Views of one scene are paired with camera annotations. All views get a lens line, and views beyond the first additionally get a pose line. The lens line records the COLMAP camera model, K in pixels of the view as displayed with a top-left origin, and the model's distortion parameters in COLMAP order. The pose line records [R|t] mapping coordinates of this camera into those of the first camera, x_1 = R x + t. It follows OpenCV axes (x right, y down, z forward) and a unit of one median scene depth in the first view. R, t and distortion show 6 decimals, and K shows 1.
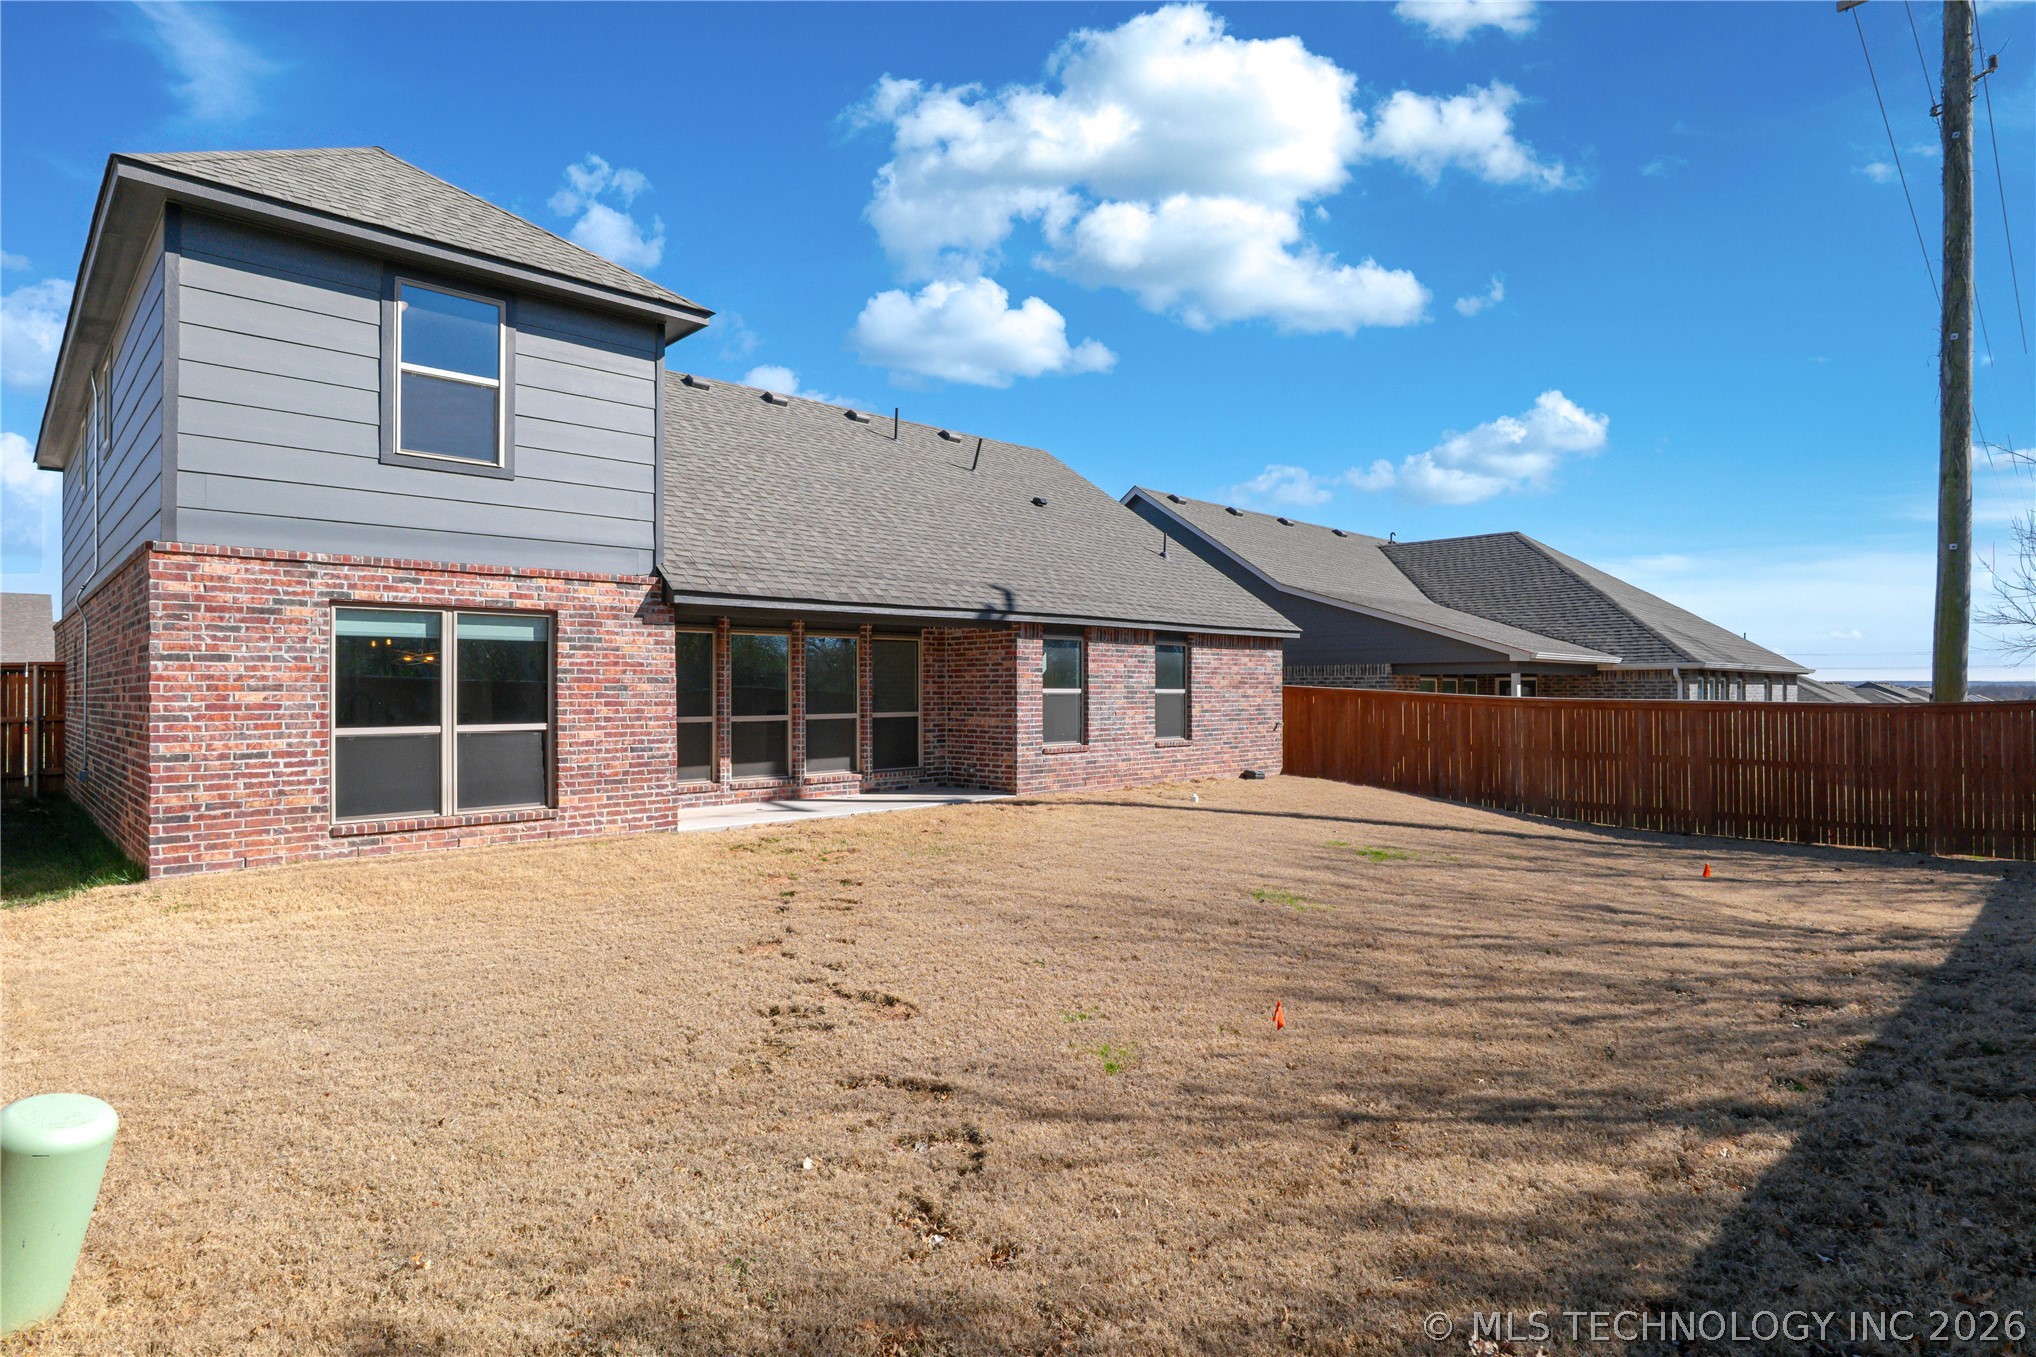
lens RADIAL K [[1078.6, 0, 1022.9], [0, 1078.6, 678.4], [0, 0, 1]] dist [-0.024889, 0.014122]
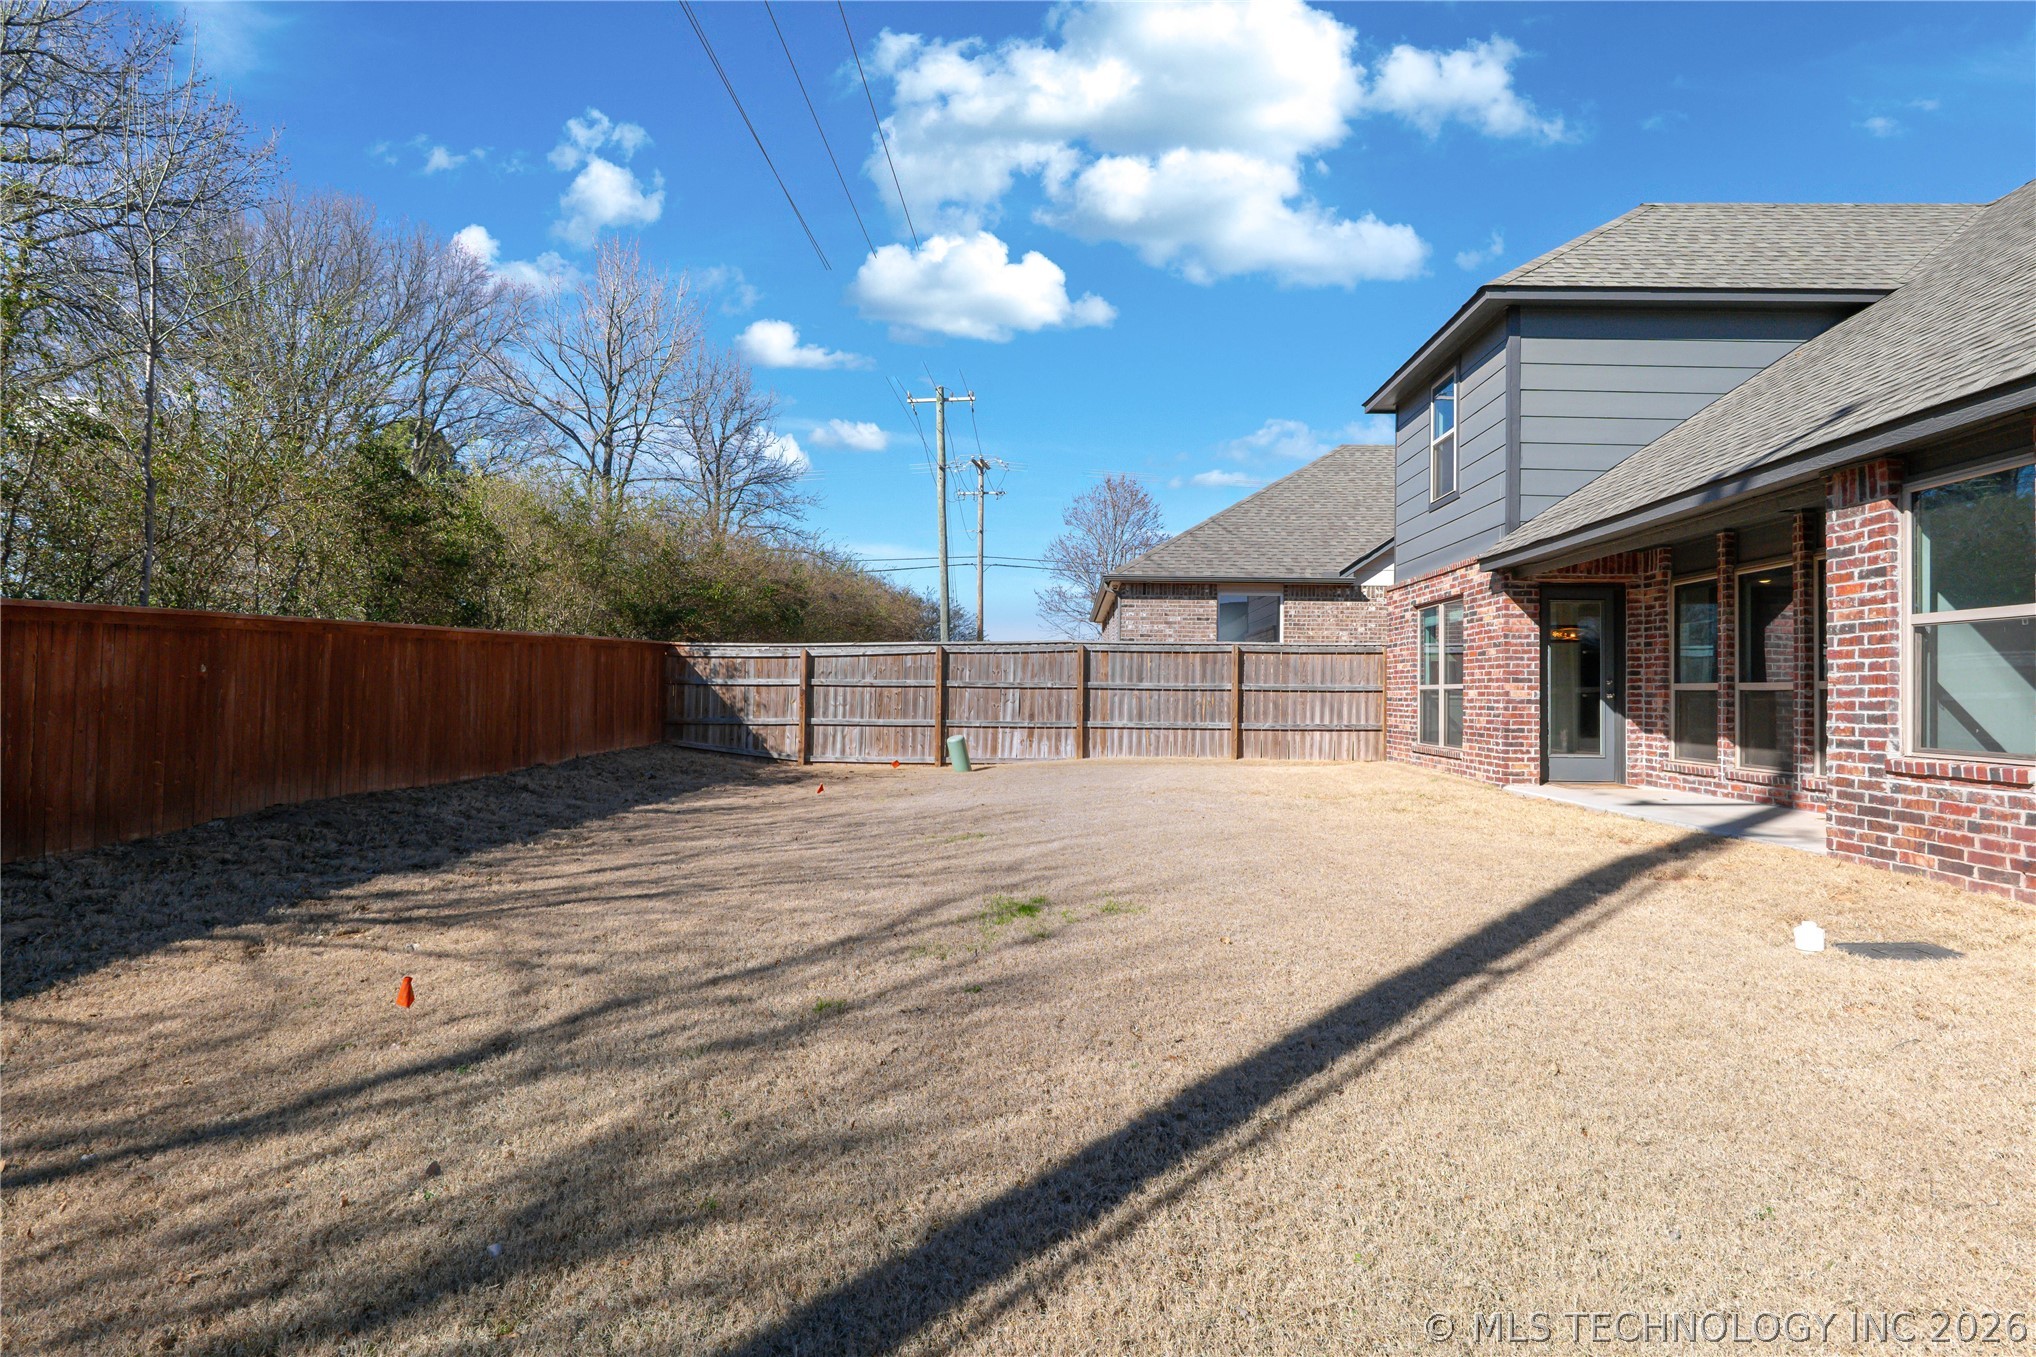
lens RADIAL K [[1078.6, 0, 1022.9], [0, 1078.6, 678.4], [0, 0, 1]] dist [-0.024889, 0.014122]
pose [[-0.728712, -0.014213, -0.684672, 0.759537], [0.000134, 0.999782, -0.020897, 0.059275], [0.684820, -0.015320, -0.728551, 1.497136]]
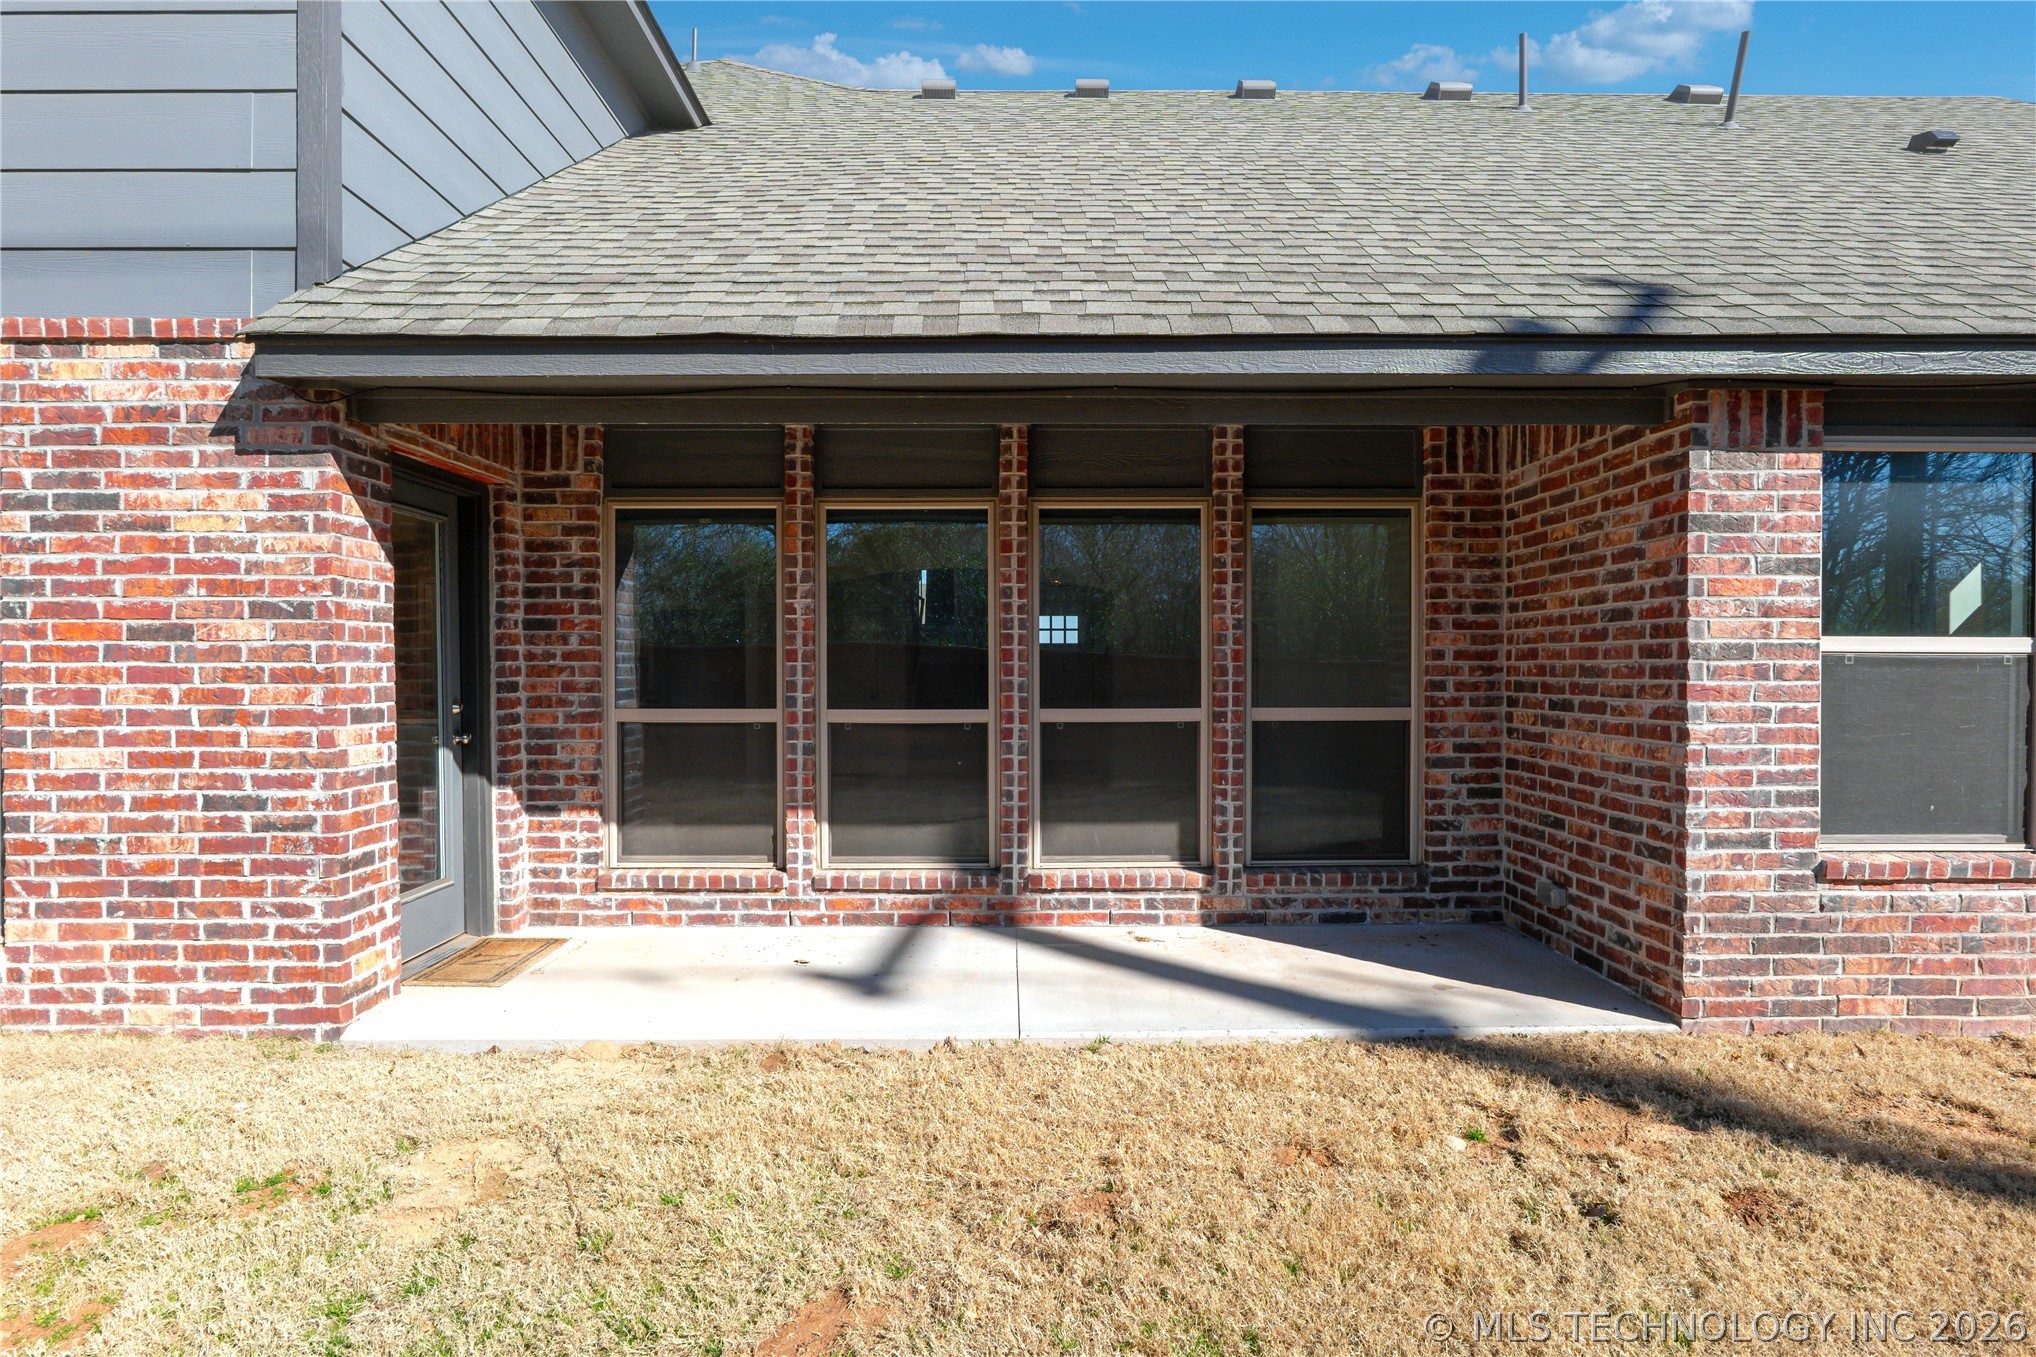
lens RADIAL K [[1078.6, 0, 1022.9], [0, 1078.6, 678.4], [0, 0, 1]] dist [-0.024889, 0.014122]
pose [[0.720926, 0.010743, -0.692929, 0.082995], [0.005696, 0.999754, 0.021426, 0.018498], [0.692989, -0.019393, 0.720687, 0.941194]]
